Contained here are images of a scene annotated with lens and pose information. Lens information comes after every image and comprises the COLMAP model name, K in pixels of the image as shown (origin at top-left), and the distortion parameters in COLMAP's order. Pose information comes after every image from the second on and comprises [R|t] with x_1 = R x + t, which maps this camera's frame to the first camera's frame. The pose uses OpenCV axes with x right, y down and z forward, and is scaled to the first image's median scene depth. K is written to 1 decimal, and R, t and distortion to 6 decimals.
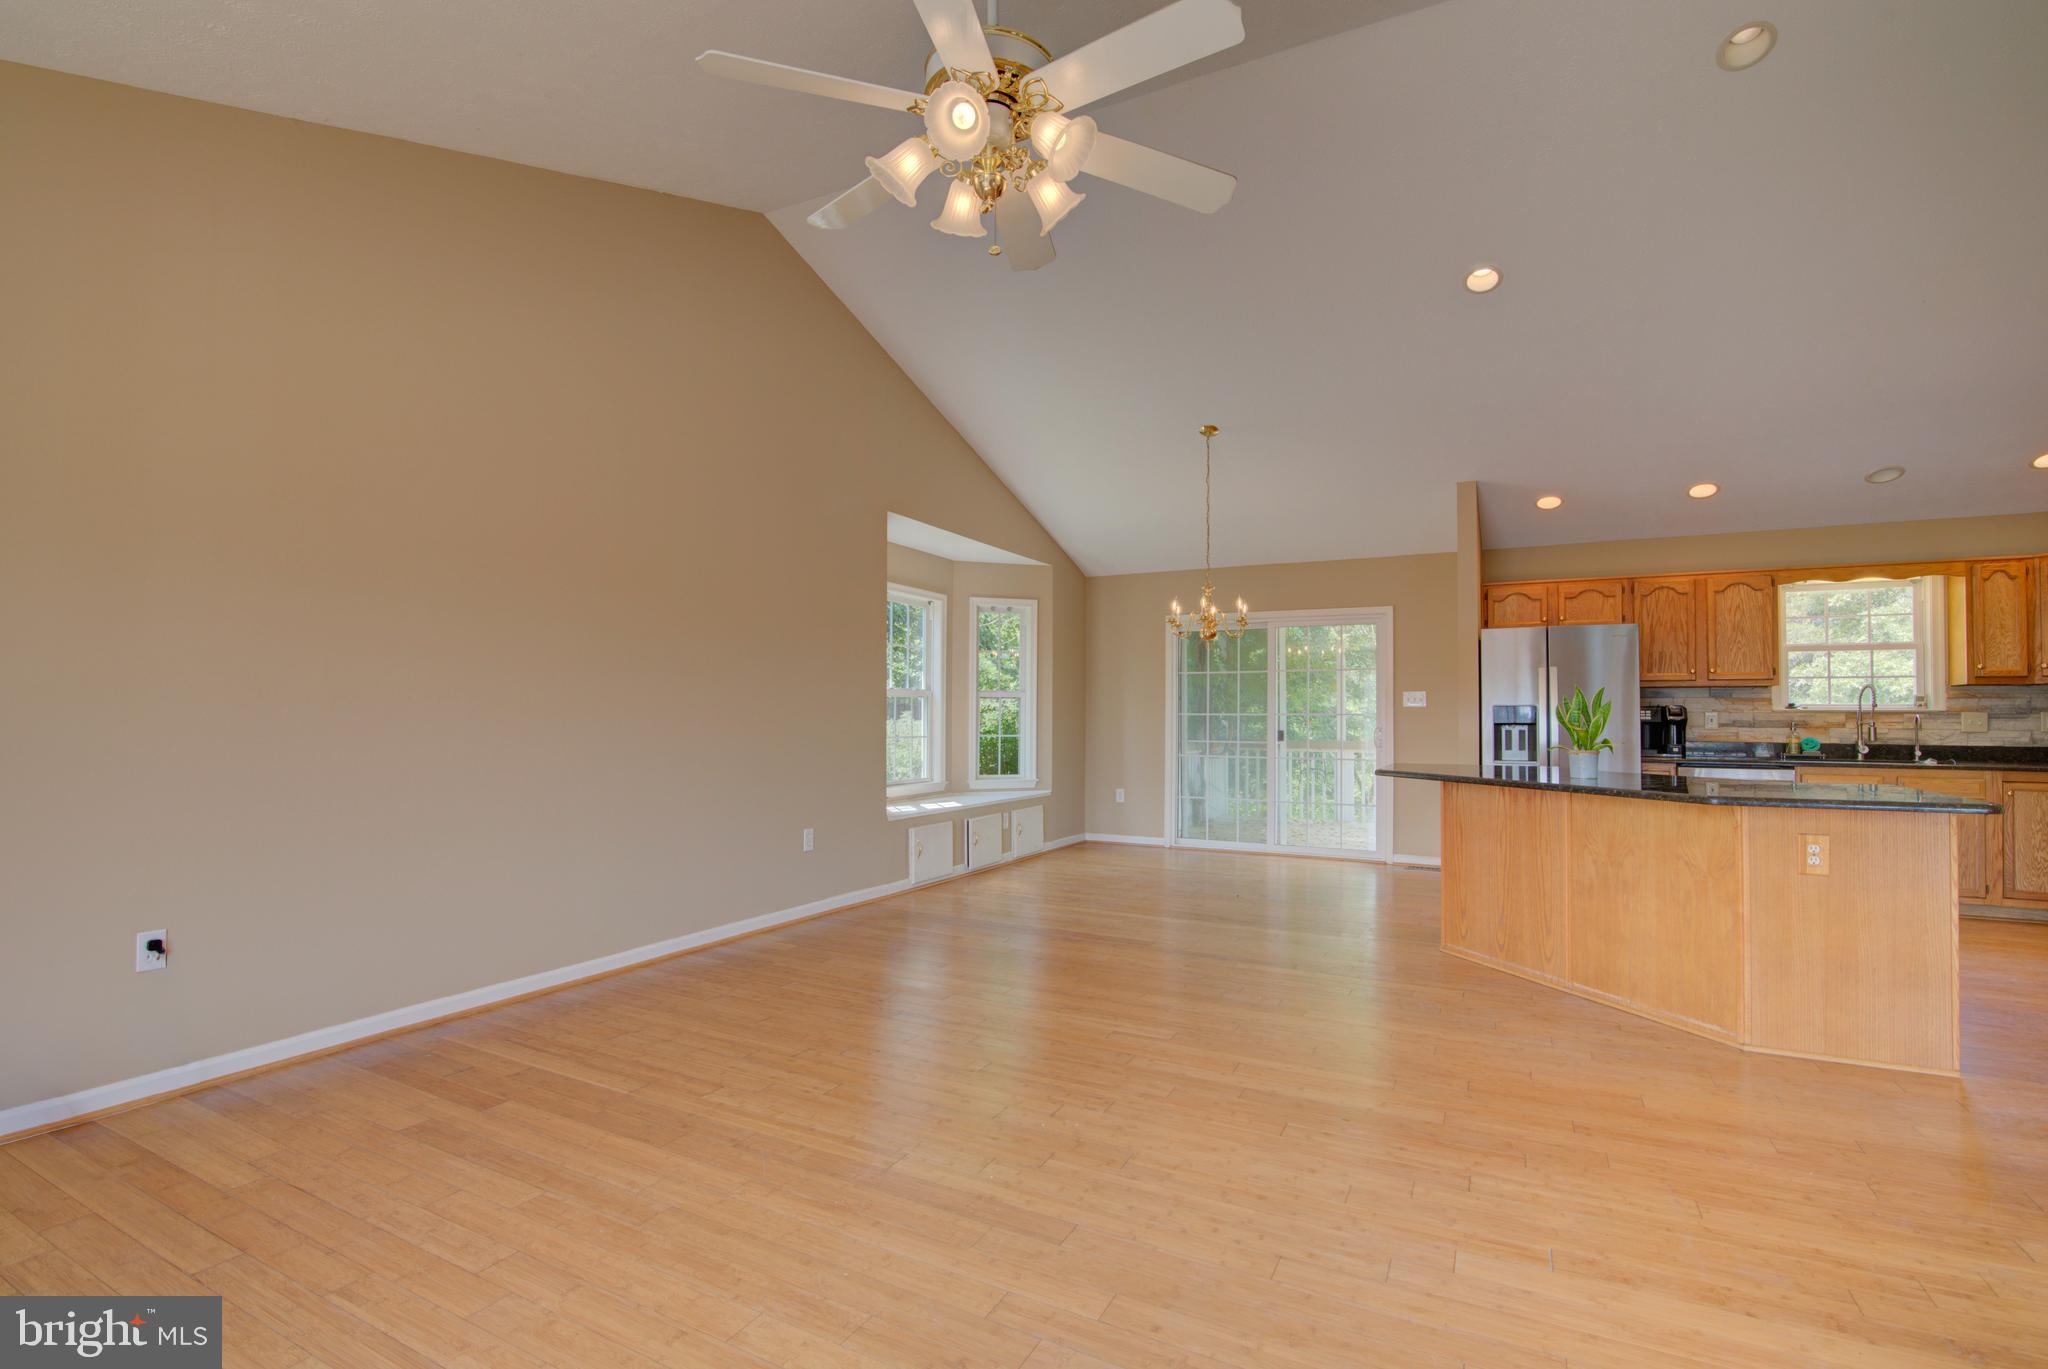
lens RADIAL K [[931.6, 0, 1025.2], [0, 931.6, 695.4], [0, 0, 1]] dist [-0.021880, 0.002312]
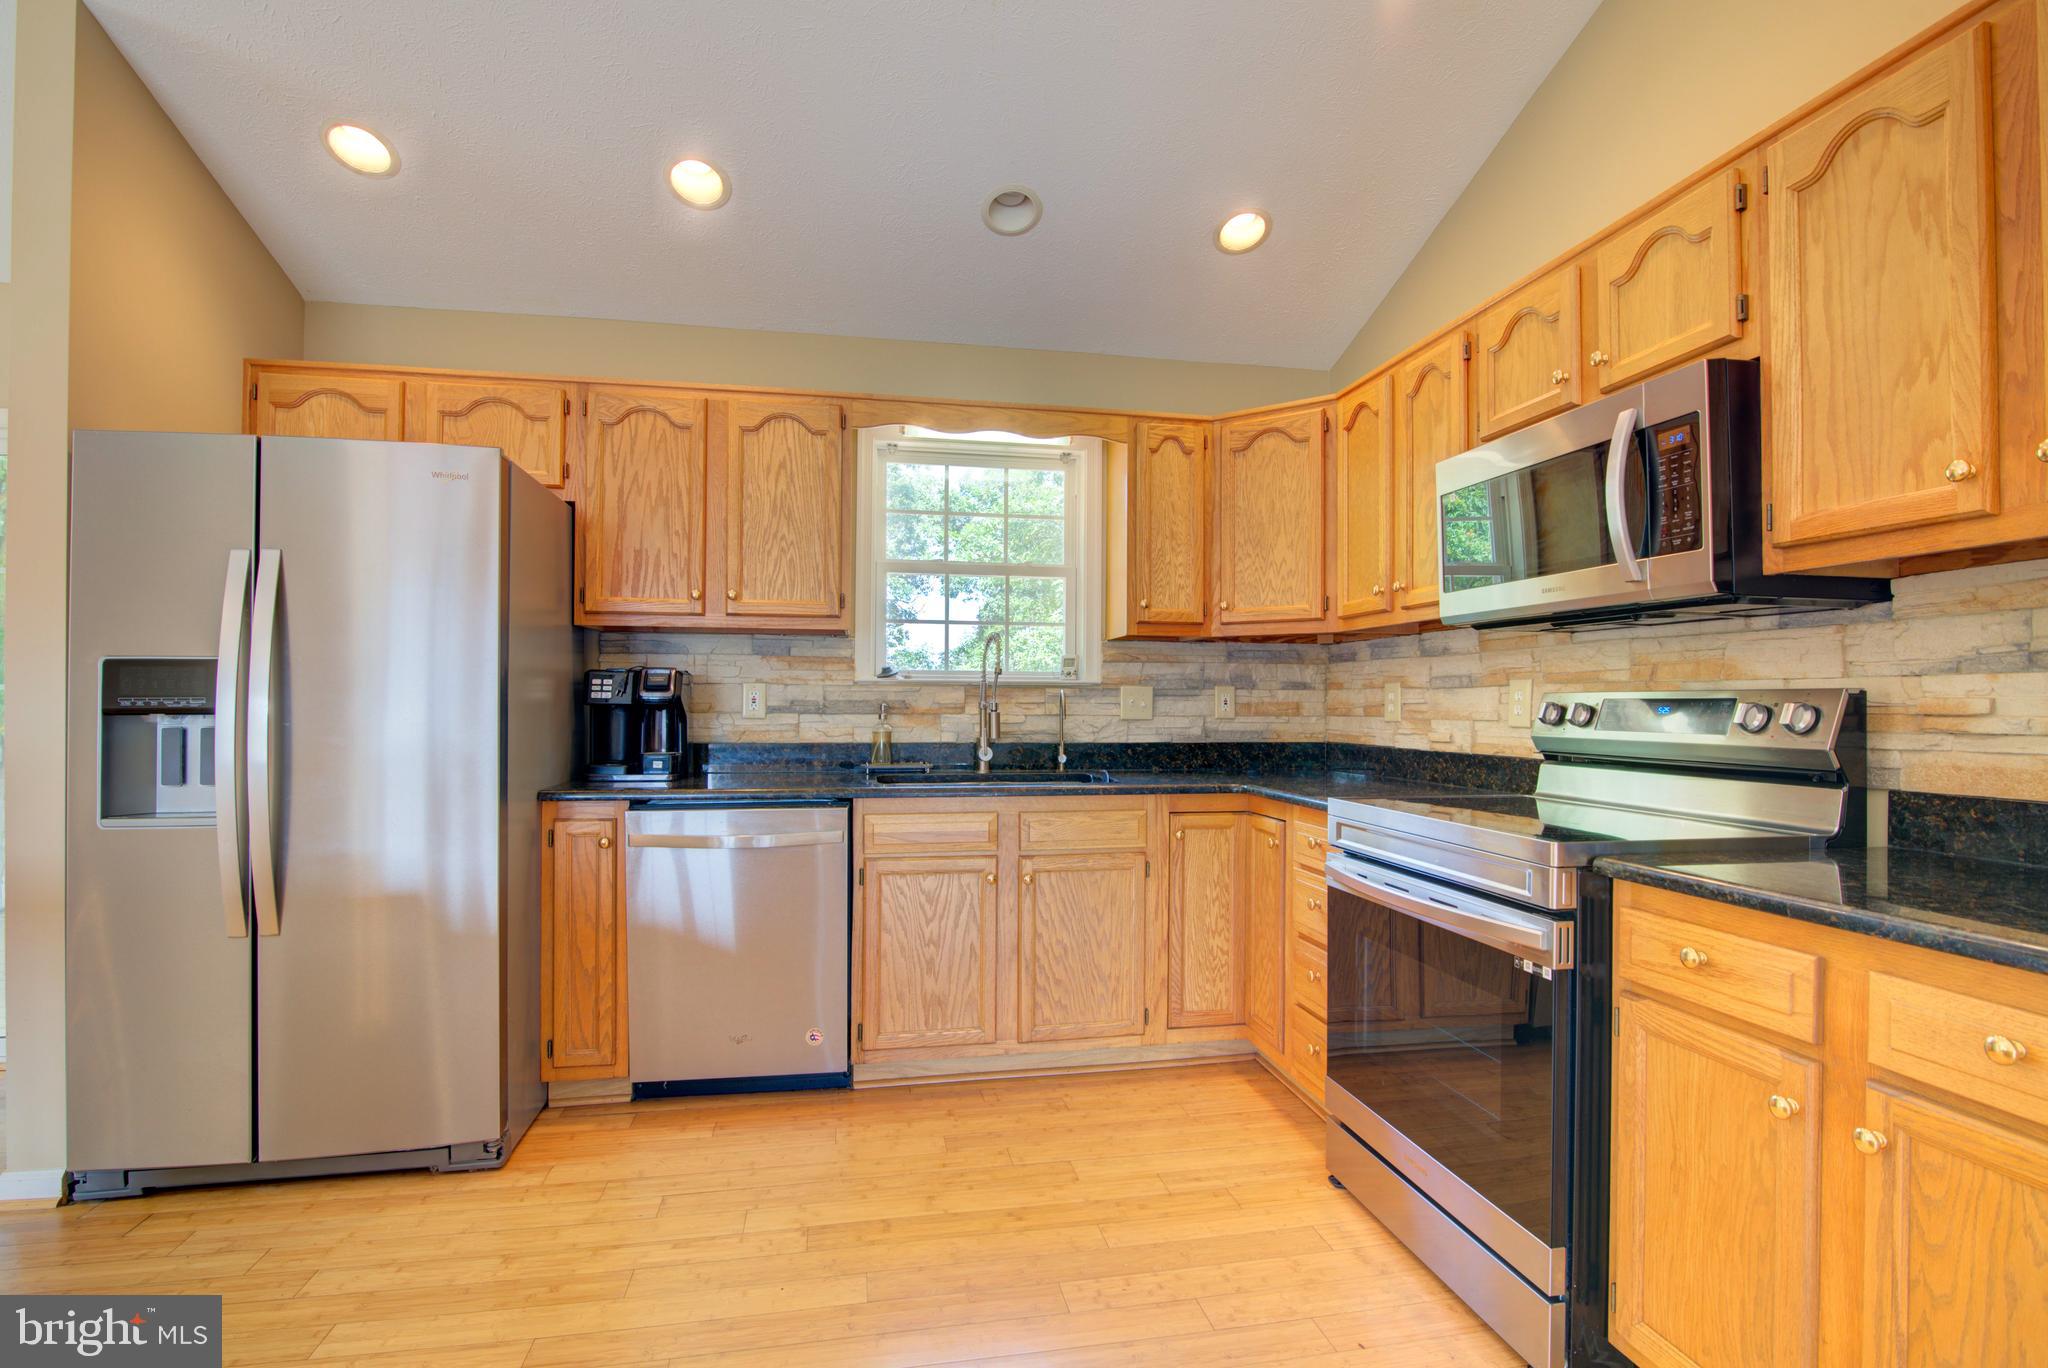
lens RADIAL K [[950.7, 0, 1025.9], [0, 950.7, 694.7], [0, 0, 1]] dist [-0.021879, 0.001774]
pose [[0.781702, 0.001593, 0.623650, 0.575122], [-0.013574, 0.999803, 0.014461, 0.015527], [-0.623505, -0.019769, 0.781570, 0.539369]]
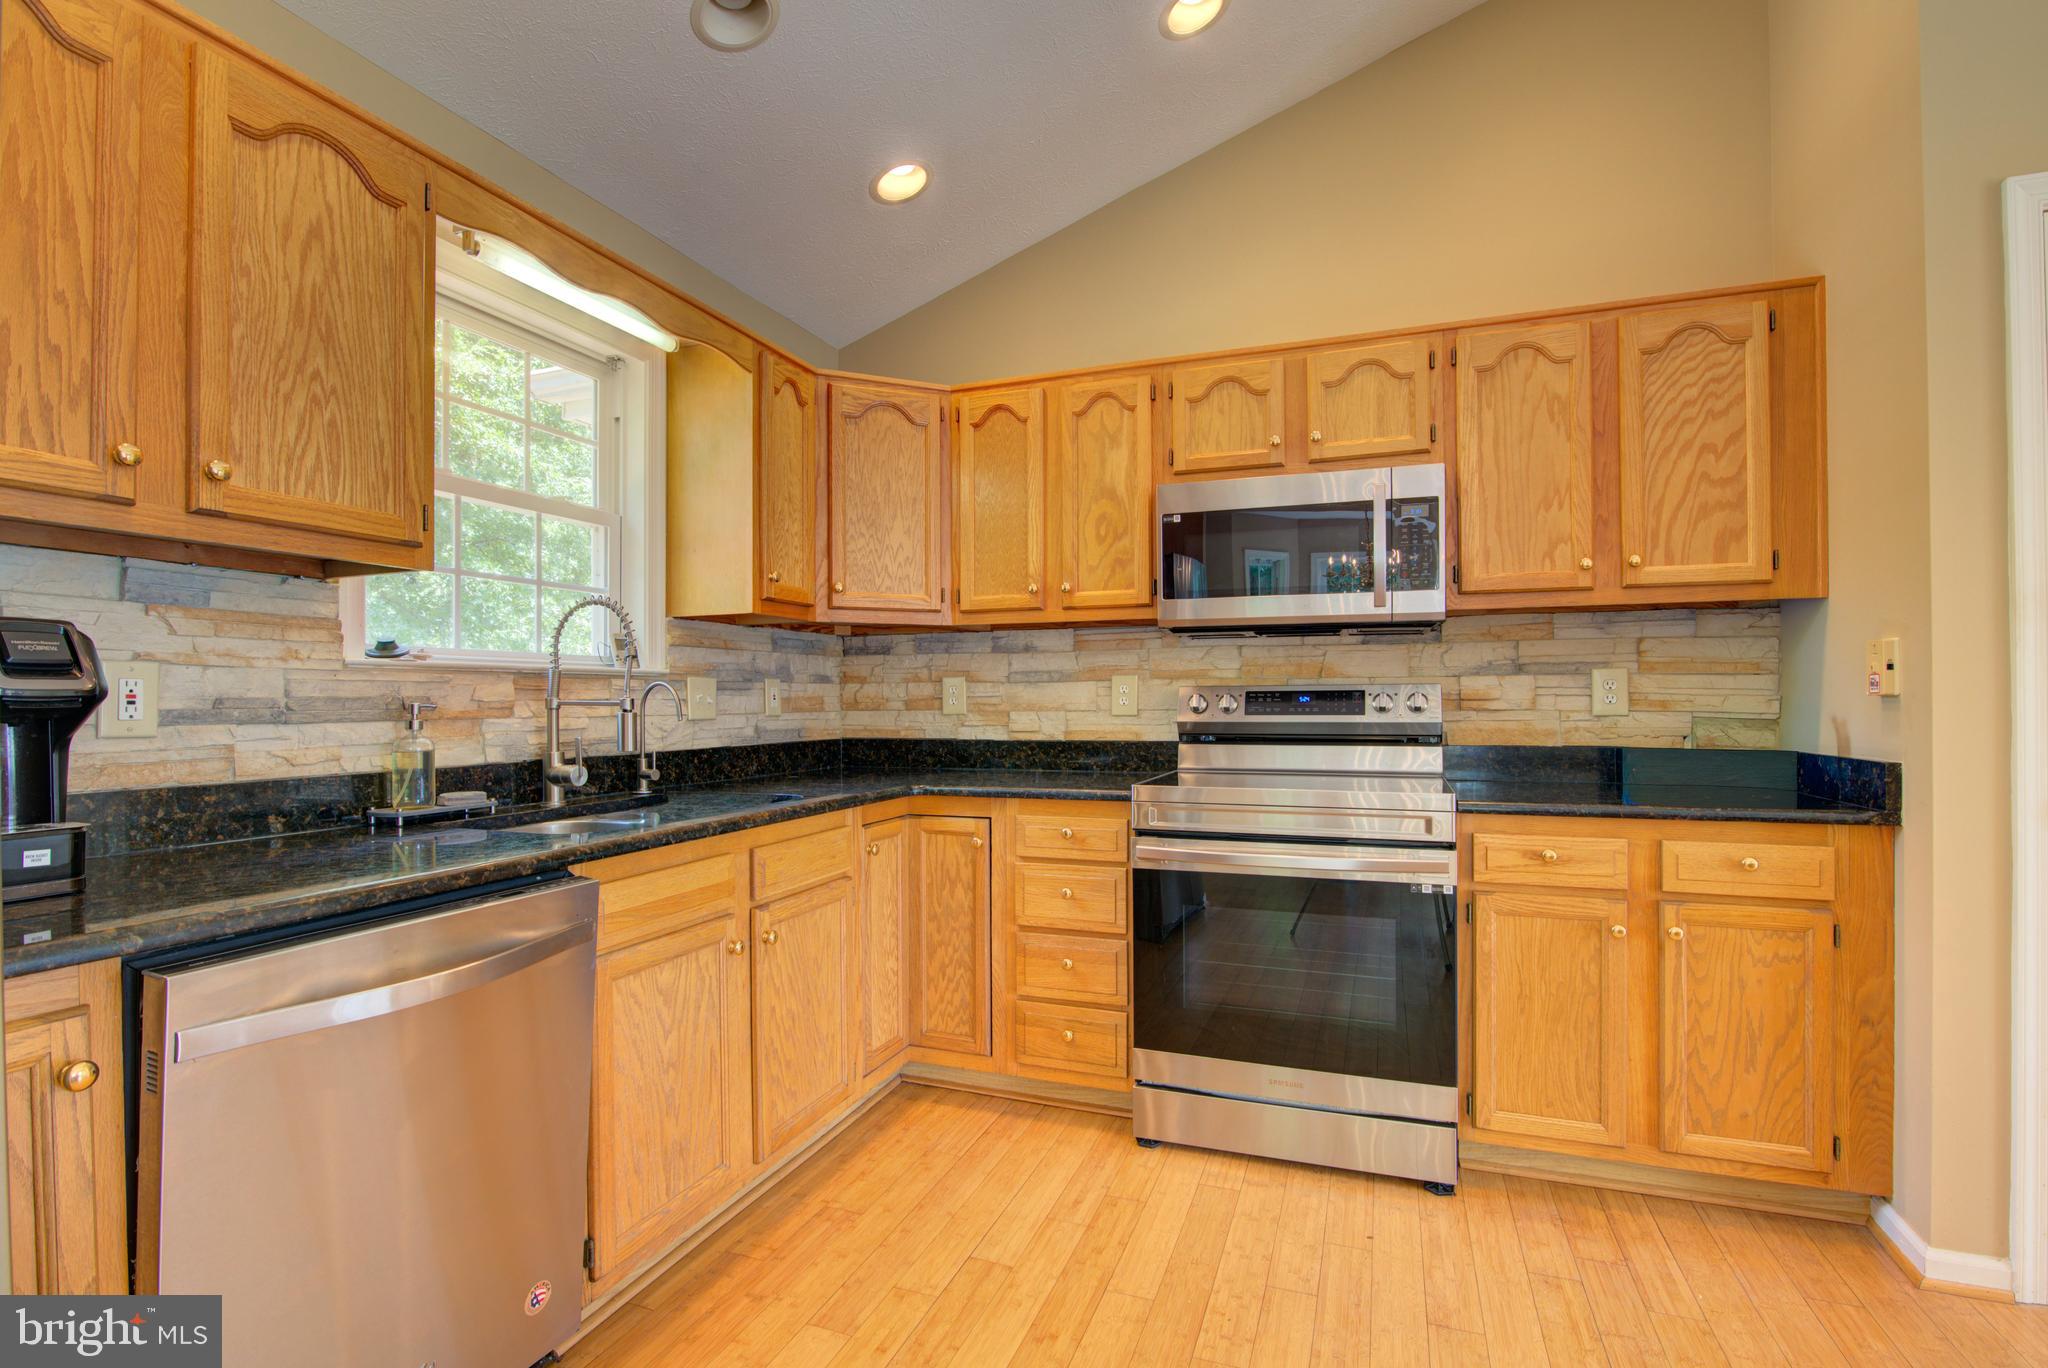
lens RADIAL K [[944.9, 0, 1026.3], [0, 944.9, 694.4], [0, 0, 1]] dist [-0.021277, 0.001948]
pose [[-0.123057, -0.002323, 0.992397, 0.516216], [-0.018777, 0.999824, 0.000013, 0.023151], [-0.992222, -0.018632, -0.123079, 0.856095]]
